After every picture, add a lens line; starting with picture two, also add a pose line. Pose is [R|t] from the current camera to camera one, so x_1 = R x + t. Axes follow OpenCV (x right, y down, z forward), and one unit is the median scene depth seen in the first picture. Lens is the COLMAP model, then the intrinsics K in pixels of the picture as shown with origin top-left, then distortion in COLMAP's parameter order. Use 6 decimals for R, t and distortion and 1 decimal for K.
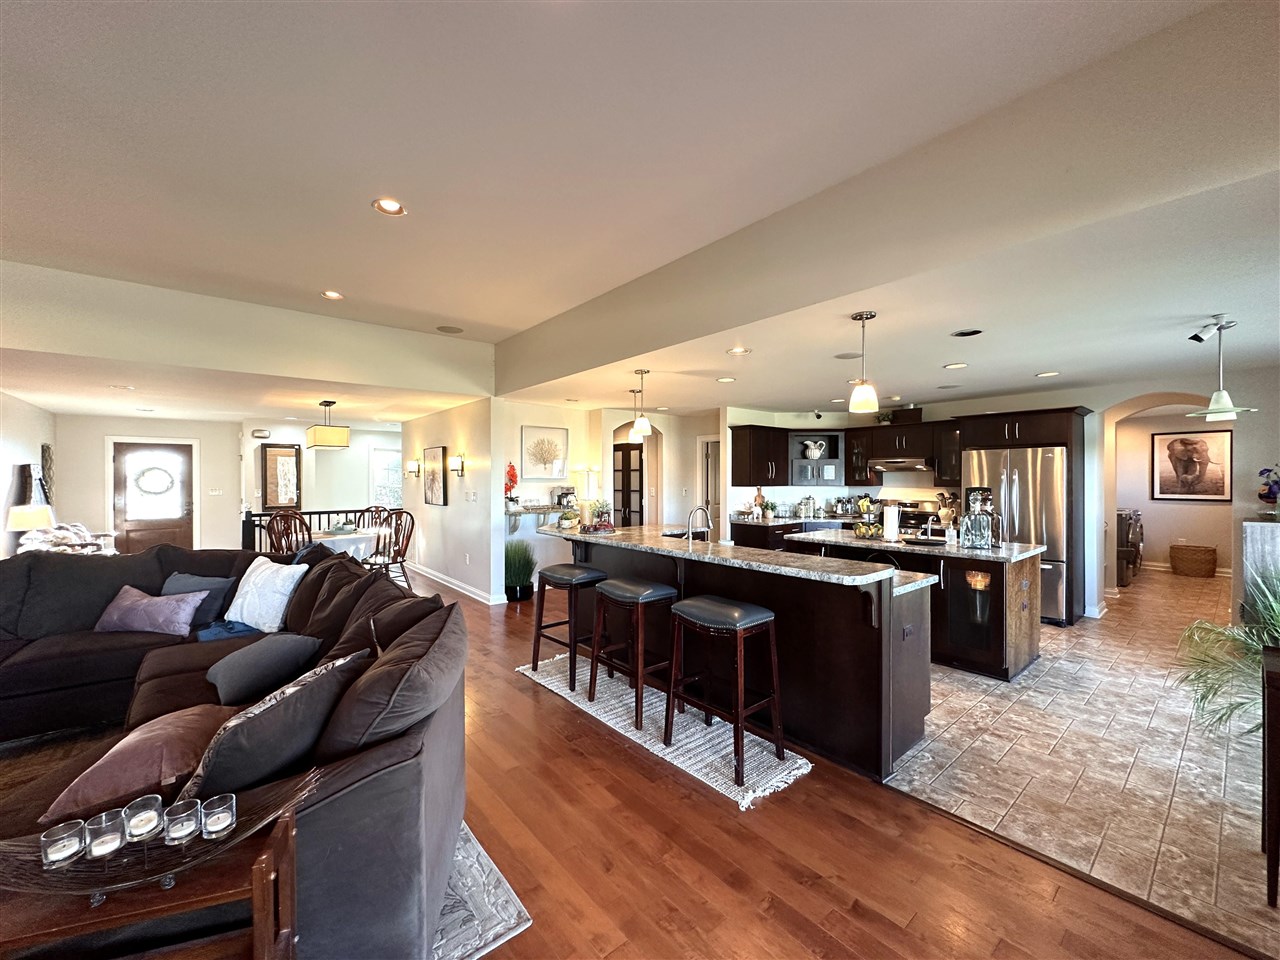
lens RADIAL K [[509.6, 0, 641.3], [0, 509.6, 480.2], [0, 0, 1]] dist [-0.002767, 0.000802]
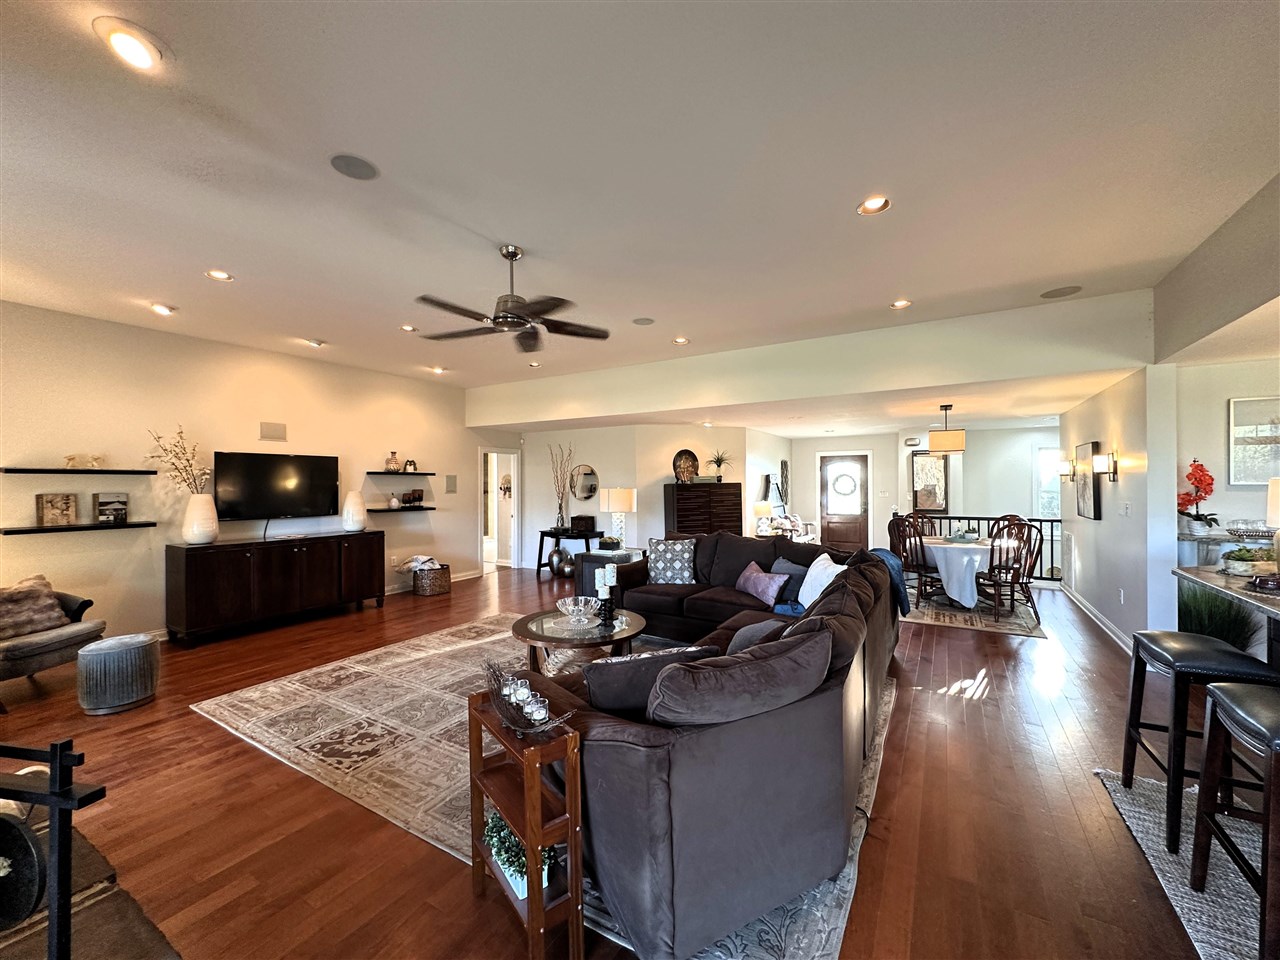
lens RADIAL K [[509.6, 0, 640.4], [0, 509.6, 480.1], [0, 0, 1]] dist [-0.002767, 0.000802]
pose [[0.323130, -0.003973, -0.946346, 0.115247], [0.000961, 0.999992, -0.003871, -0.007256], [0.946354, 0.000341, 0.323131, 0.118495]]
